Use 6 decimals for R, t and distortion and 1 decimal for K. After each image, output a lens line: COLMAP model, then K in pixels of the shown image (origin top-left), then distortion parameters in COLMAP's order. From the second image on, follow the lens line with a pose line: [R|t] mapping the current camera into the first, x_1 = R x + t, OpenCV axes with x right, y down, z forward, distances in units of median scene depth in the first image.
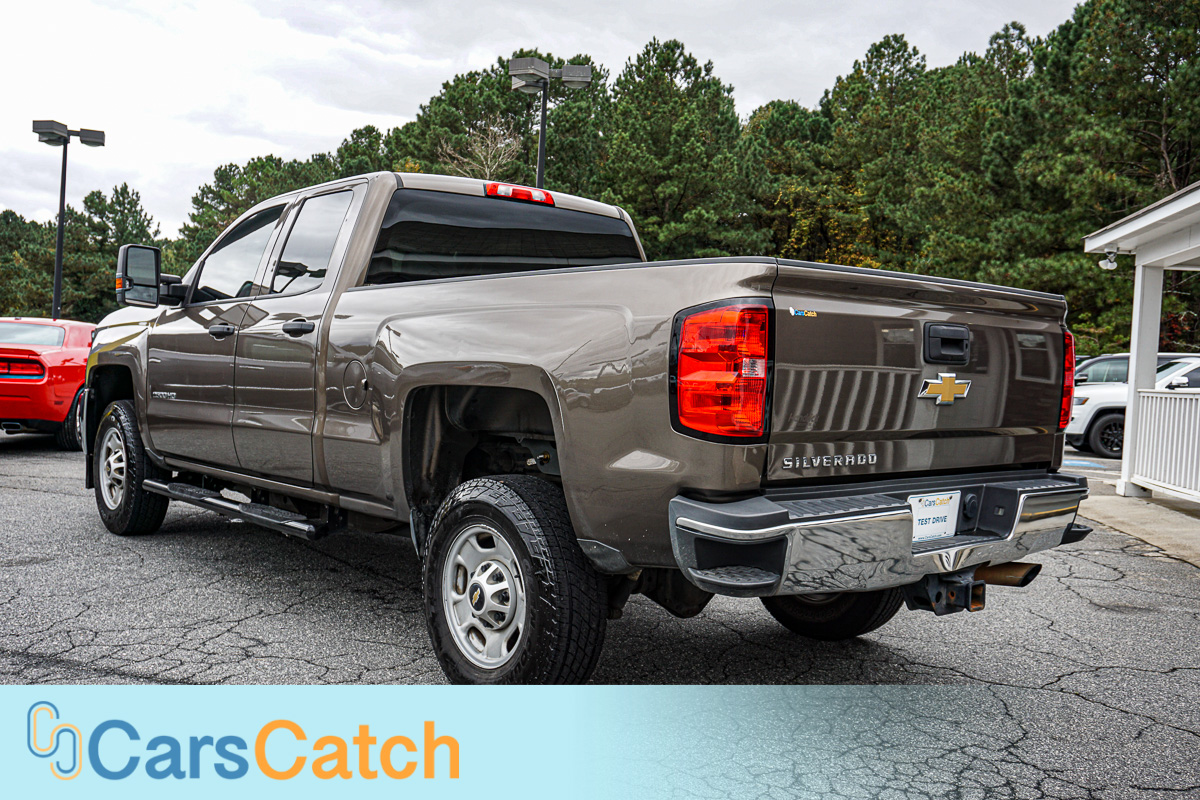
lens RADIAL K [[1141.6, 0, 600.0], [0, 1141.6, 400.0], [0, 0, 1]] dist [-0.006284, -0.016156]
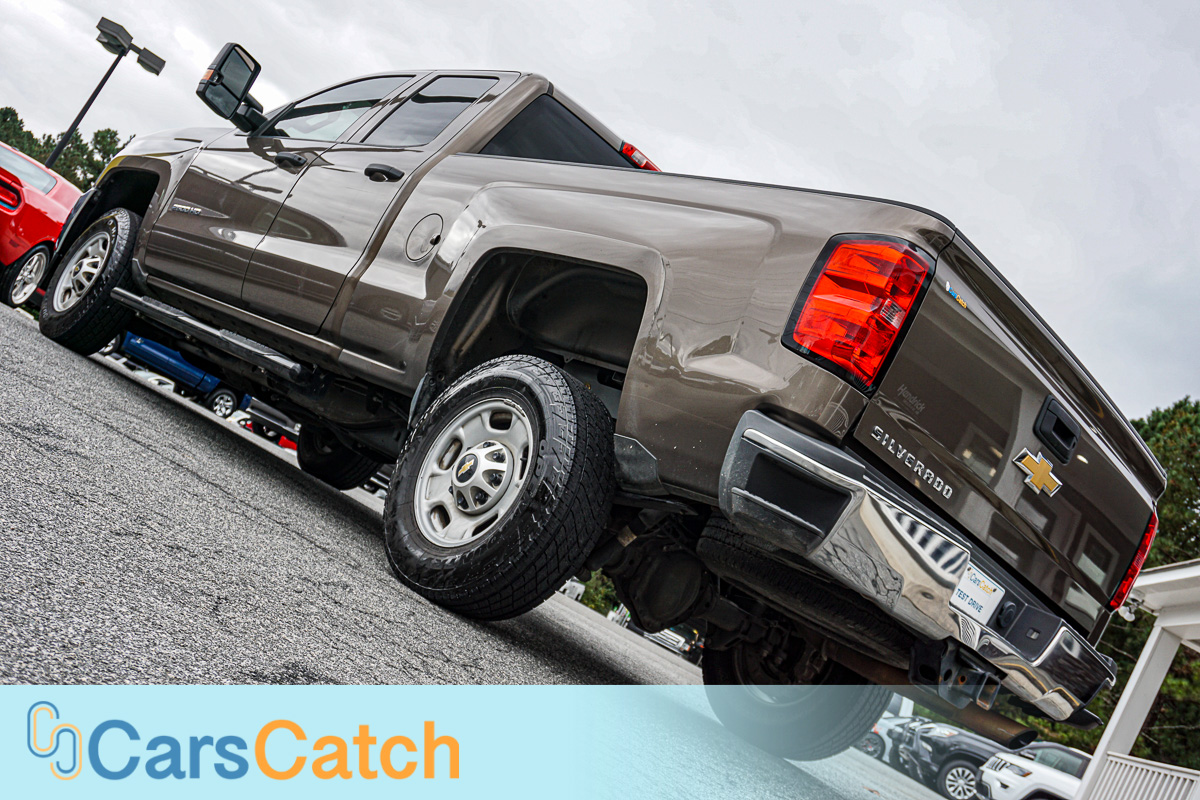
lens RADIAL K [[1270.3, 0, 600.0], [0, 1270.3, 400.0], [0, 0, 1]] dist [-0.006344, -0.007611]
pose [[0.899701, 0.436472, 0.005611, -0.004878], [-0.429163, 0.886836, -0.171293, 0.028170], [-0.079740, 0.151704, 0.985204, 0.001398]]
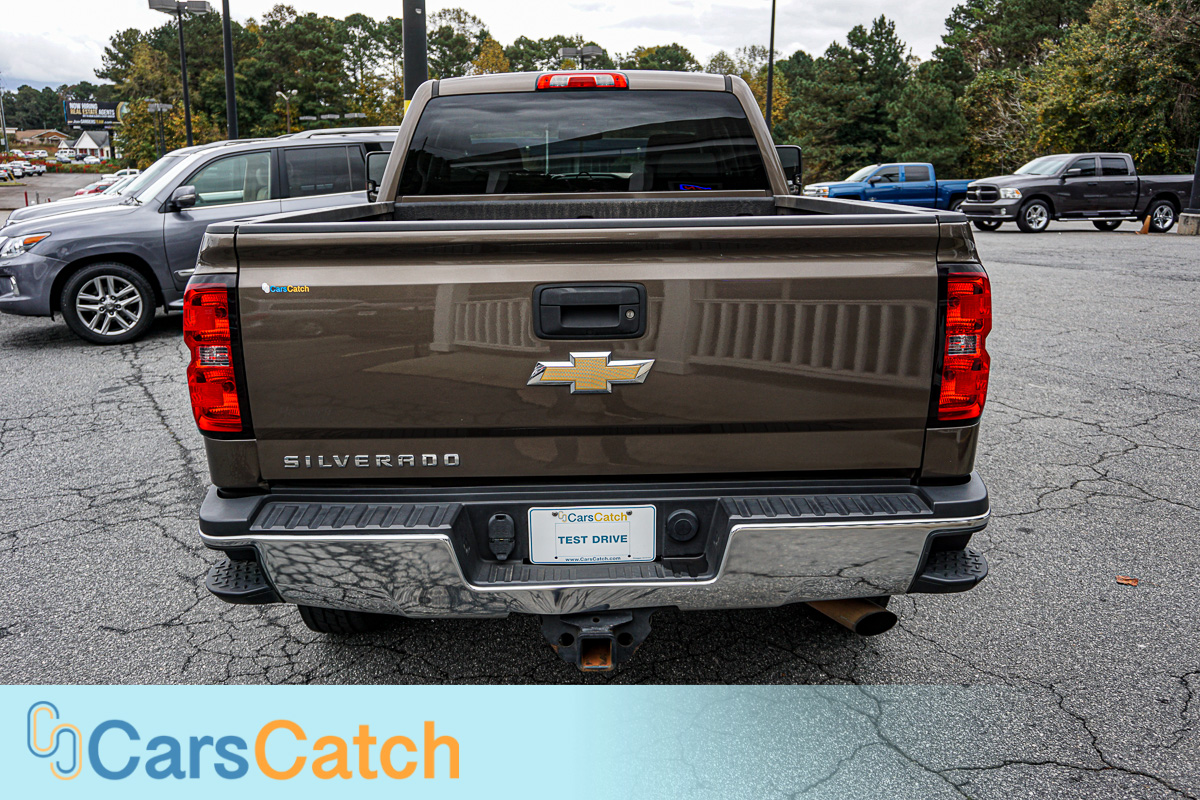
lens RADIAL K [[995.9, 0, 600.0], [0, 995.9, 400.0], [0, 0, 1]] dist [-0.000422, -0.002633]
pose [[0.760690, 0.107249, -0.640194, 0.076601], [0.019001, 0.982154, 0.187114, -0.011923], [0.648837, -0.154500, 0.745077, 0.056072]]
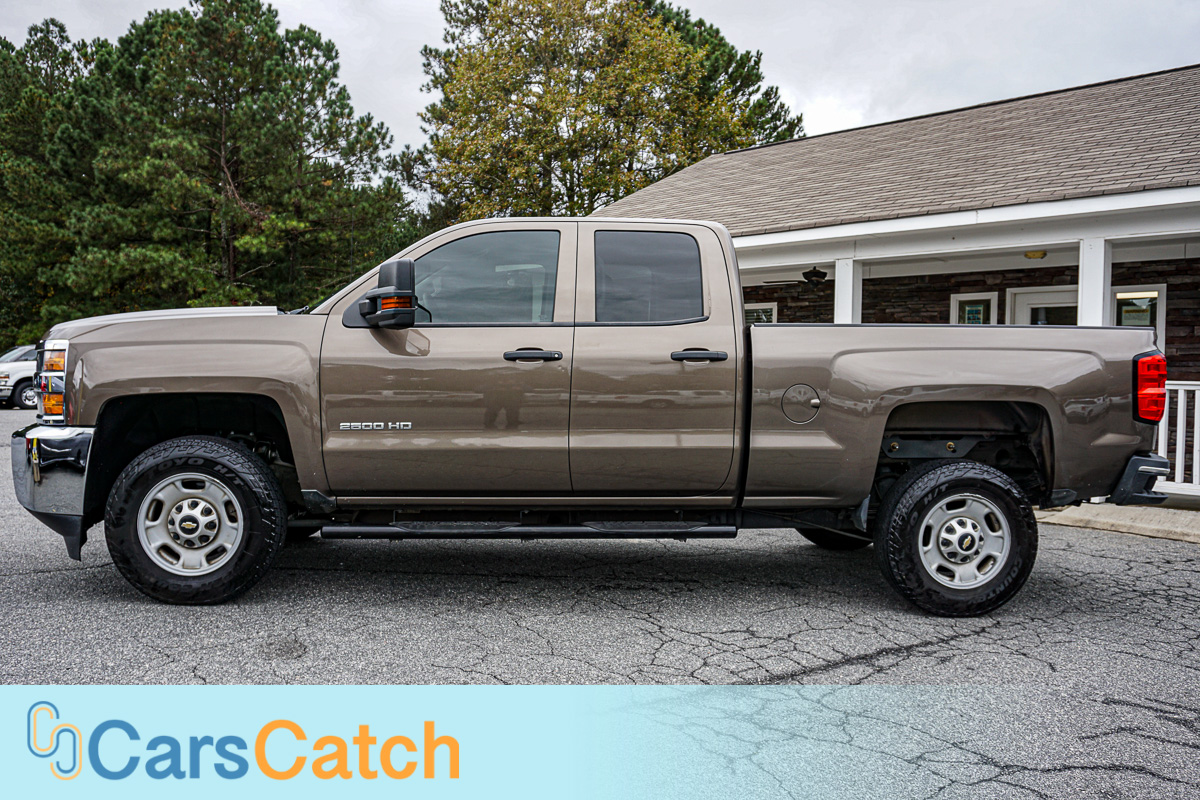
lens RADIAL K [[1002.5, 0, 599.4], [0, 1002.5, 371.5], [0, 0, 1]] dist [0.002364, 0.003360]
pose [[0.572579, -0.031107, 0.819260, -0.162438], [0.028279, 0.999435, 0.018183, -0.009806], [-0.819362, 0.012757, 0.573135, 0.072215]]
